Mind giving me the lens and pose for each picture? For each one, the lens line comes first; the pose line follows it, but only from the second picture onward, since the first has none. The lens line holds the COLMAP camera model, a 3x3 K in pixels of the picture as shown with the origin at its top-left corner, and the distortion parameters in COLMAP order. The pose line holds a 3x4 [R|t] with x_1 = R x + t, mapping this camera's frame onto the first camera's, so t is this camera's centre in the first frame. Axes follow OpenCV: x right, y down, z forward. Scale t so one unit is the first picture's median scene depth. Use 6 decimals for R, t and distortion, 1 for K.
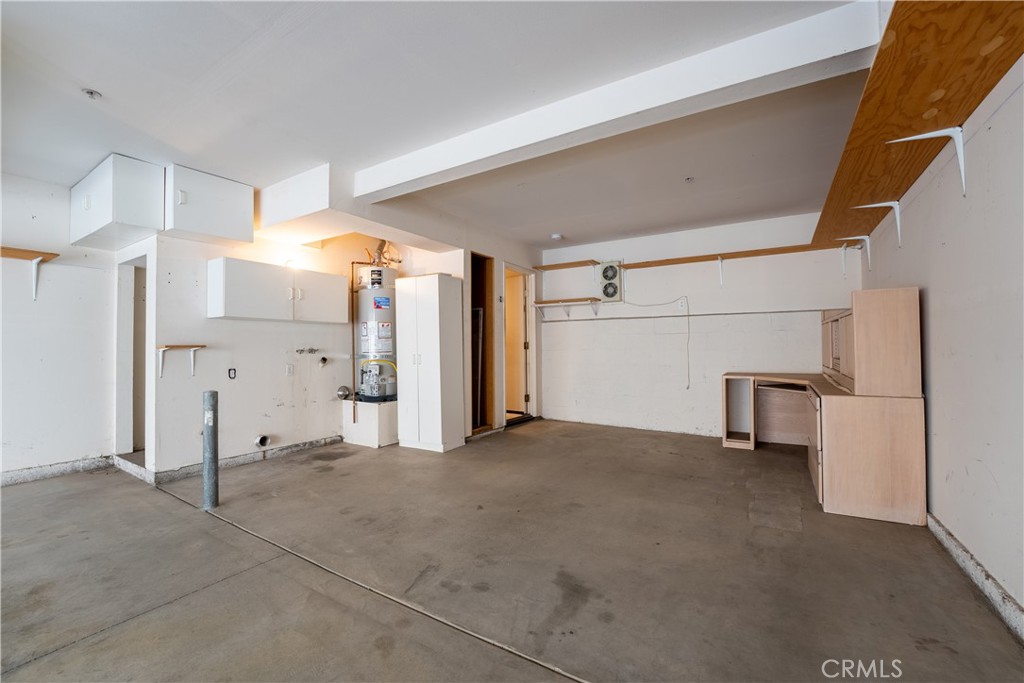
lens RADIAL K [[413.4, 0, 512.0], [0, 413.4, 341.5], [0, 0, 1]] dist [-0.000768, -0.000126]
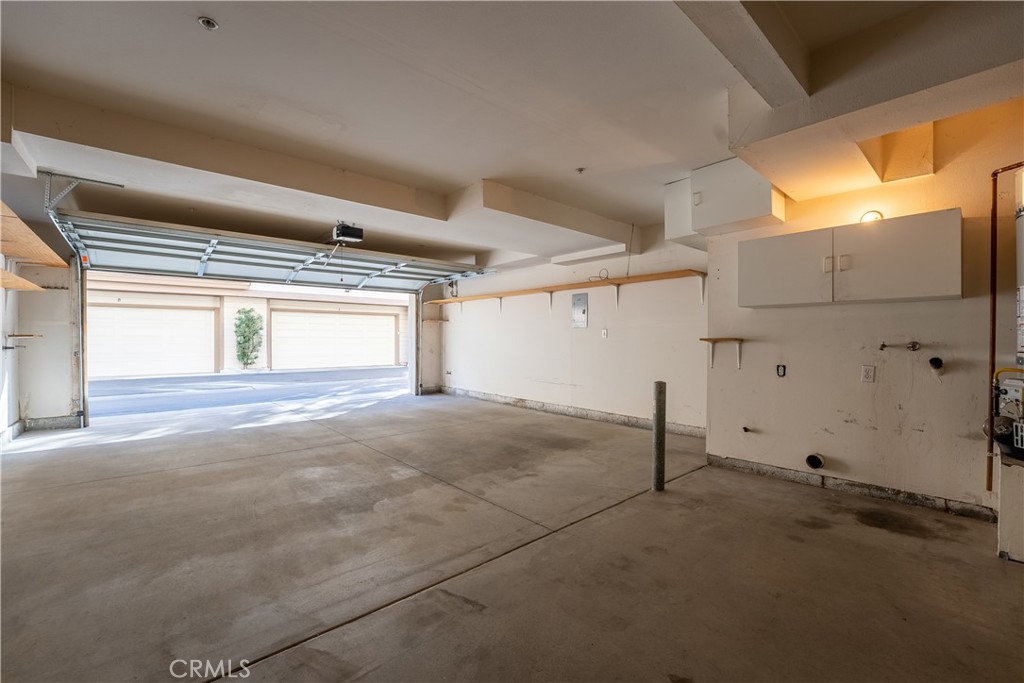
lens RADIAL K [[430.9, 0, 512.0], [0, 430.9, 341.5], [0, 0, 1]] dist [-0.025846, 0.000023]
pose [[-0.278600, 0.008289, -0.960371, 0.328839], [0.014614, 0.999884, 0.004391, 0.004889], [0.960296, -0.012811, -0.278689, 0.710536]]
